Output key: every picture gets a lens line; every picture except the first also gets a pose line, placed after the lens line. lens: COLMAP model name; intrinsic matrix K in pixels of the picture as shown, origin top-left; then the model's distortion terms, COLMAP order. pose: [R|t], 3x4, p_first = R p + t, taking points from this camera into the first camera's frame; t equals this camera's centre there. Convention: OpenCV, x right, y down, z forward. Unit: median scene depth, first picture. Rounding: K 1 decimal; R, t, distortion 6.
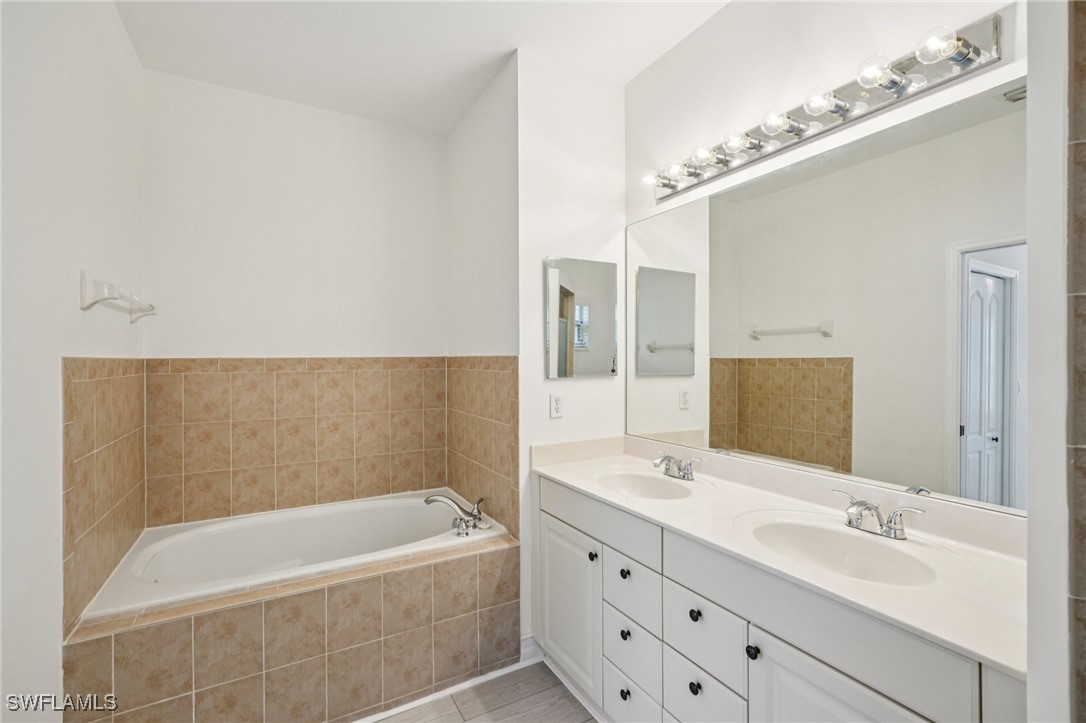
lens RADIAL K [[480.6, 0, 542.9], [0, 480.6, 362.4], [0, 0, 1]] dist [-0.000596, -0.000068]
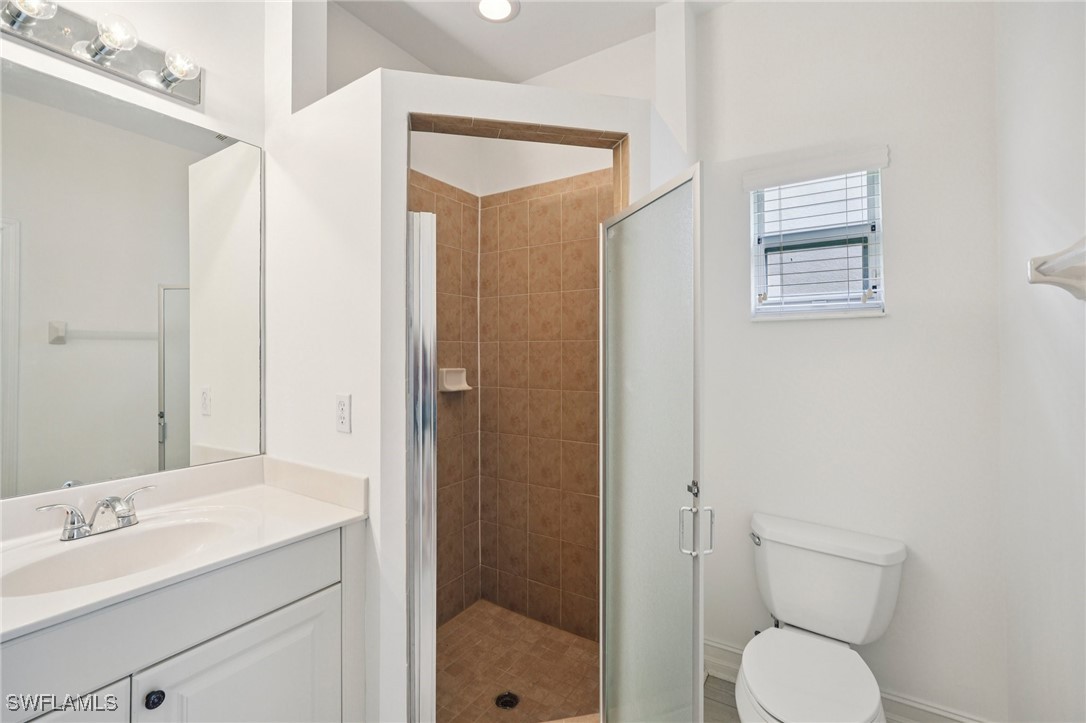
lens RADIAL K [[480.6, 0, 541.8], [0, 480.6, 359.2], [0, 0, 1]] dist [-0.000596, -0.000068]
pose [[-0.451191, -0.004328, 0.892417, -0.515514], [-0.002263, 0.999991, 0.003705, 0.020927], [-0.892425, -0.000348, -0.451197, 0.691720]]
